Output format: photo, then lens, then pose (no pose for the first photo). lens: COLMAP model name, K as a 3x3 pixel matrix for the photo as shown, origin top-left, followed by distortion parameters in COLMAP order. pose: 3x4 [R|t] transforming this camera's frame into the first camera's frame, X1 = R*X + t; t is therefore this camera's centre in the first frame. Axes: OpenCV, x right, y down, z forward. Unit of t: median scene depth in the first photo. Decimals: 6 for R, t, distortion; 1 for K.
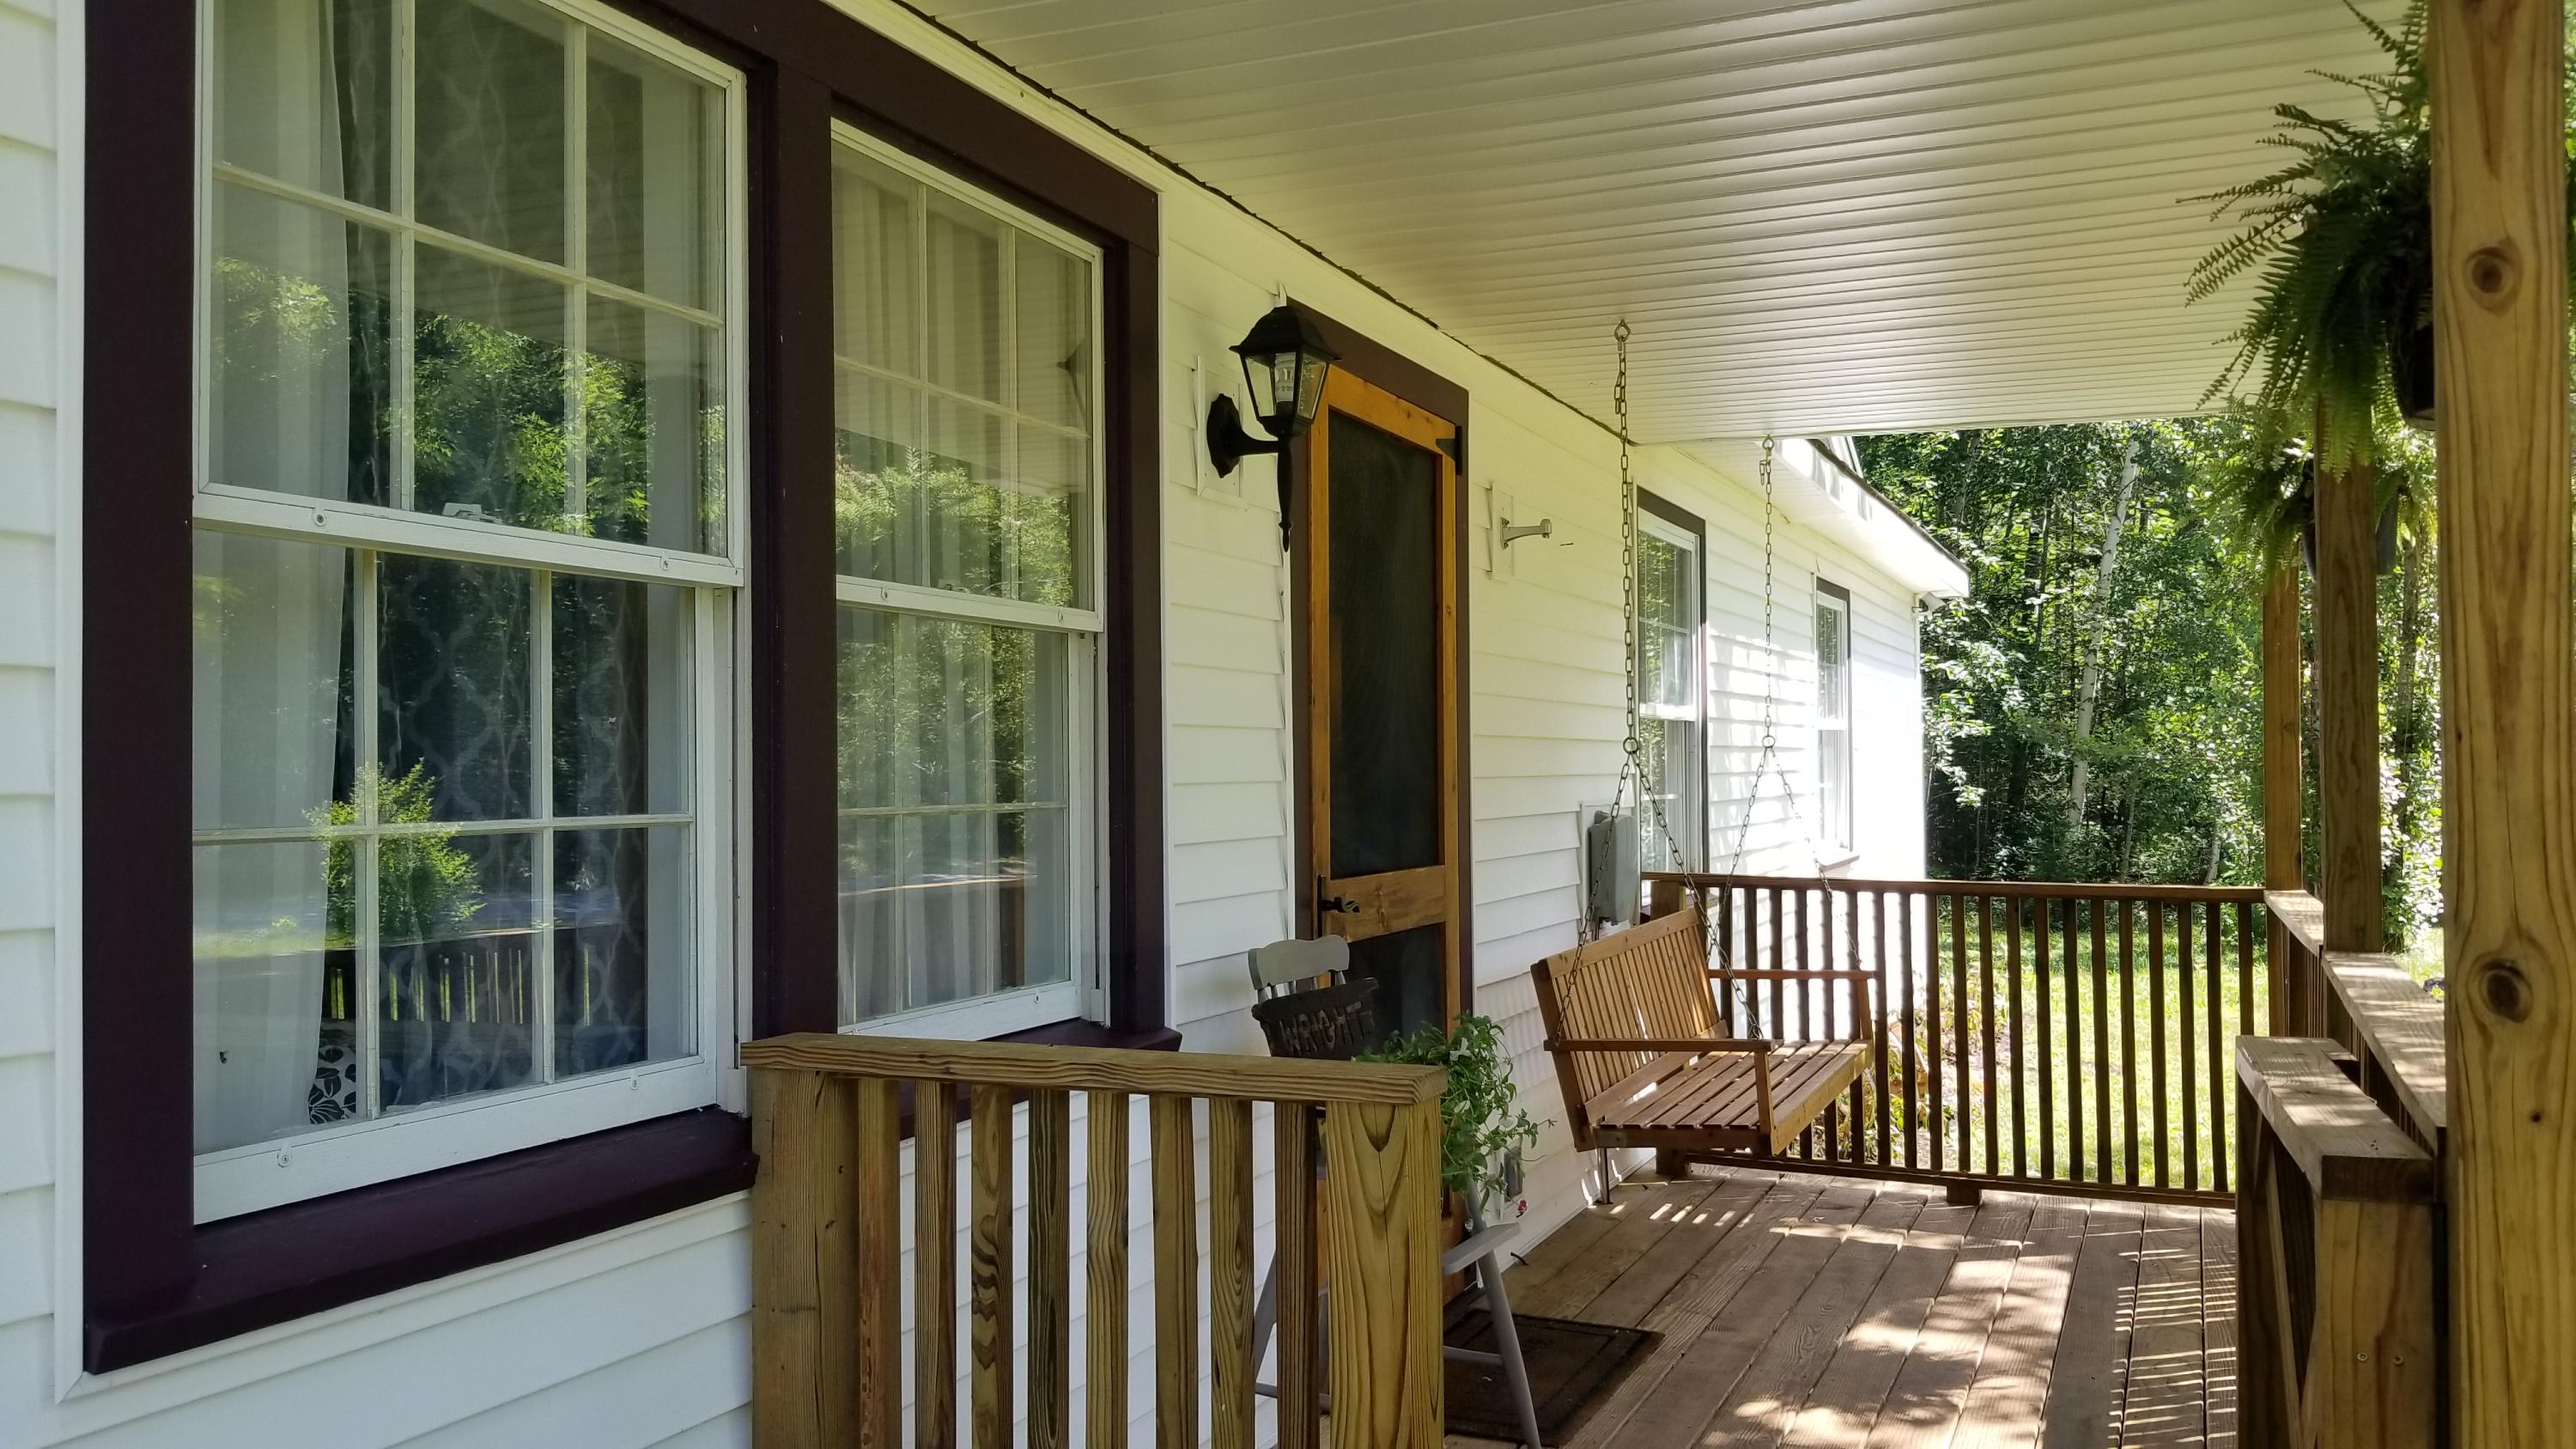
lens RADIAL K [[1925.6, 0, 1288.0], [0, 1925.6, 724.5], [0, 0, 1]] dist [0.101840, -0.125785]
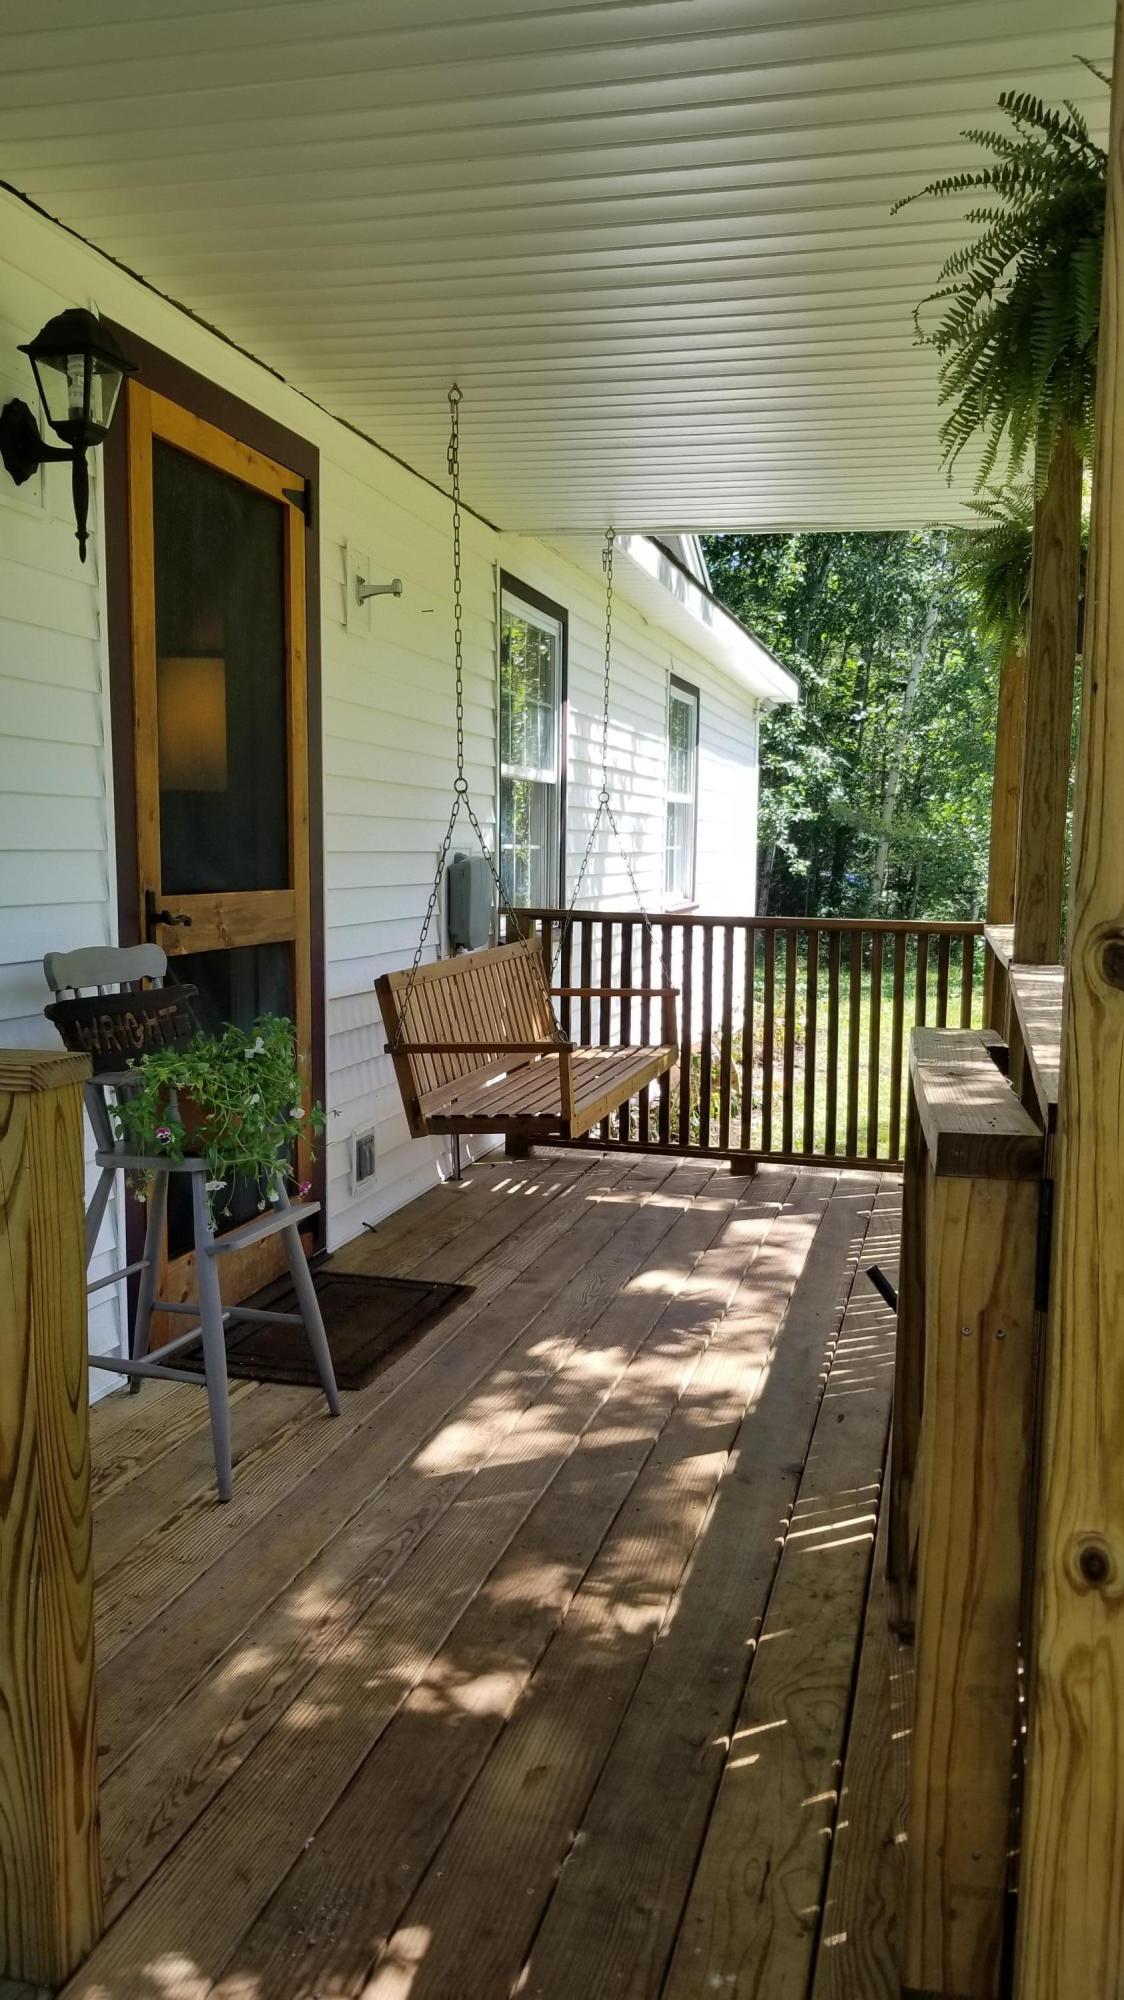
lens RADIAL K [[1393.4, 0, 562.0], [0, 1393.4, 1000.0], [0, 0, 1]] dist [0.147549, -0.279704]
pose [[0.990247, 0.006722, 0.139160, 0.112071], [-0.023113, 0.992920, 0.116513, 0.035134], [-0.137392, -0.118593, 0.983392, 0.157977]]
